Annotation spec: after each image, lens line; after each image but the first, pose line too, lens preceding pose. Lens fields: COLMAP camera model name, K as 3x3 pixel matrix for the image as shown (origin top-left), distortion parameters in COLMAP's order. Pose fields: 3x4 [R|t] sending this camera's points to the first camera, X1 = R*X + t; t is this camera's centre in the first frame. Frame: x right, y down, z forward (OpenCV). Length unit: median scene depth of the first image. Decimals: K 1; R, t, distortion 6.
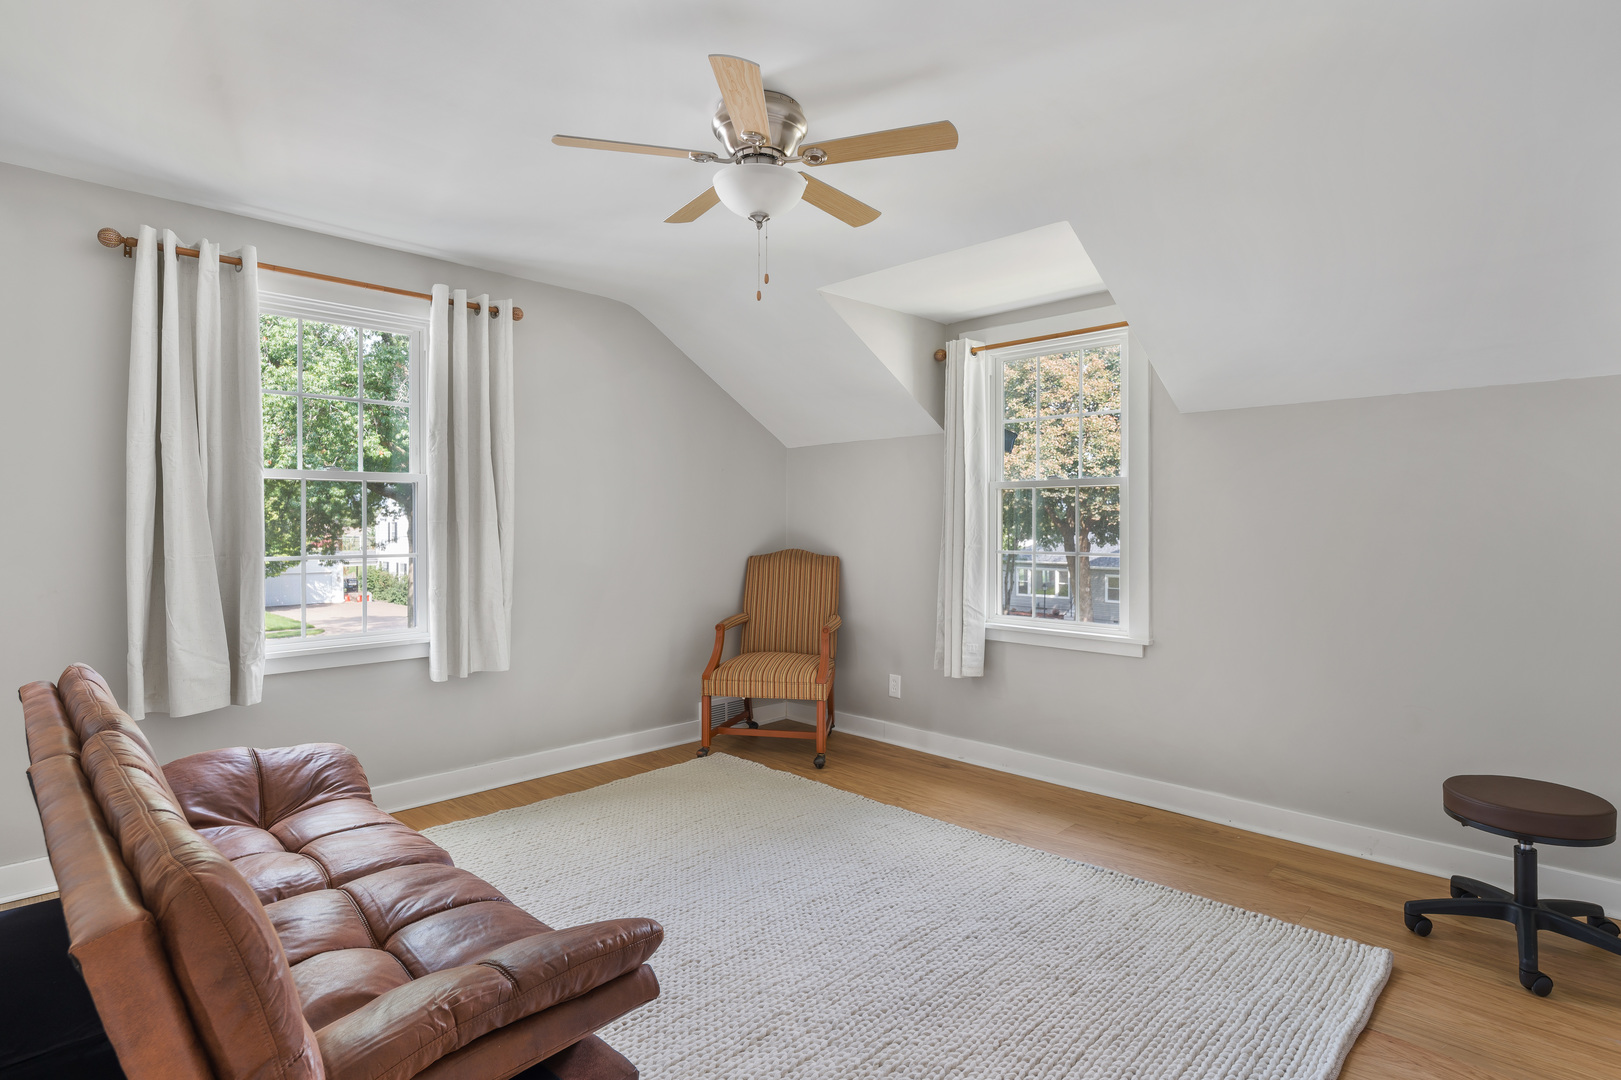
lens RADIAL K [[825.3, 0, 812.5], [0, 825.3, 538.7], [0, 0, 1]] dist [-0.001125, -0.000274]
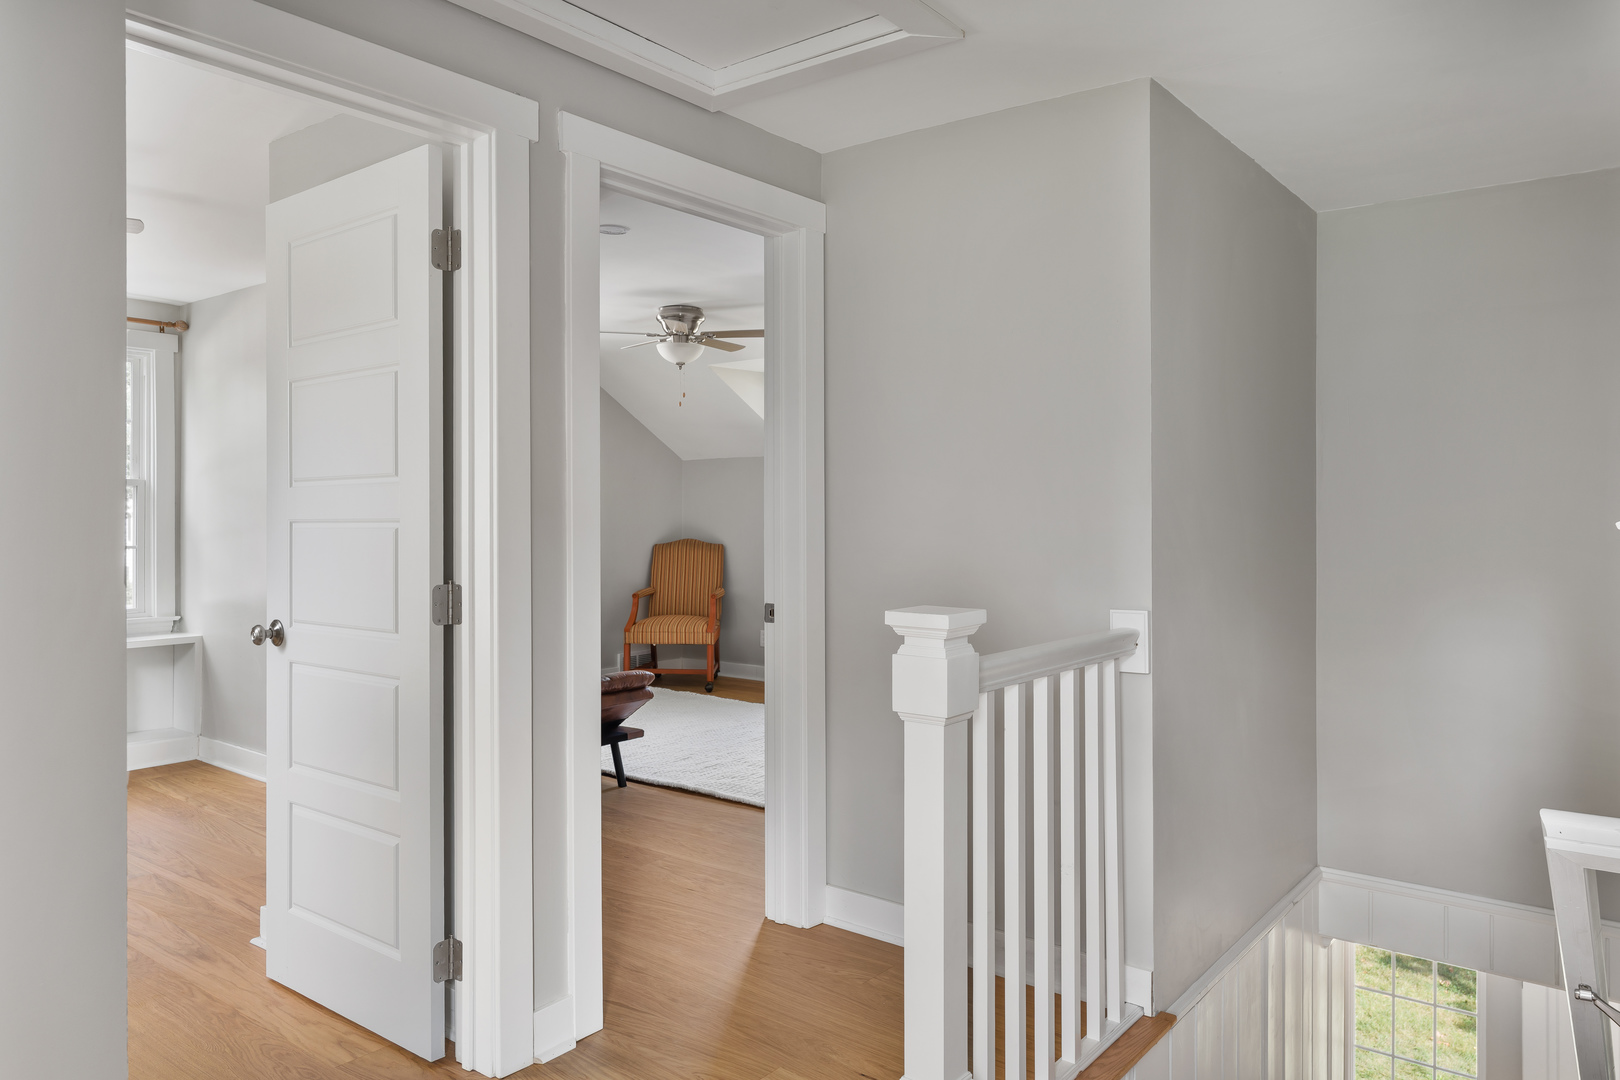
lens RADIAL K [[1100.1, 0, 807.8], [0, 1100.1, 527.1], [0, 0, 1]] dist [-0.006602, -0.000691]
pose [[0.994425, -0.002153, 0.105421, -0.019782], [0.002931, 0.999970, -0.007227, 0.008300], [-0.105402, 0.007496, 0.994401, -0.810040]]
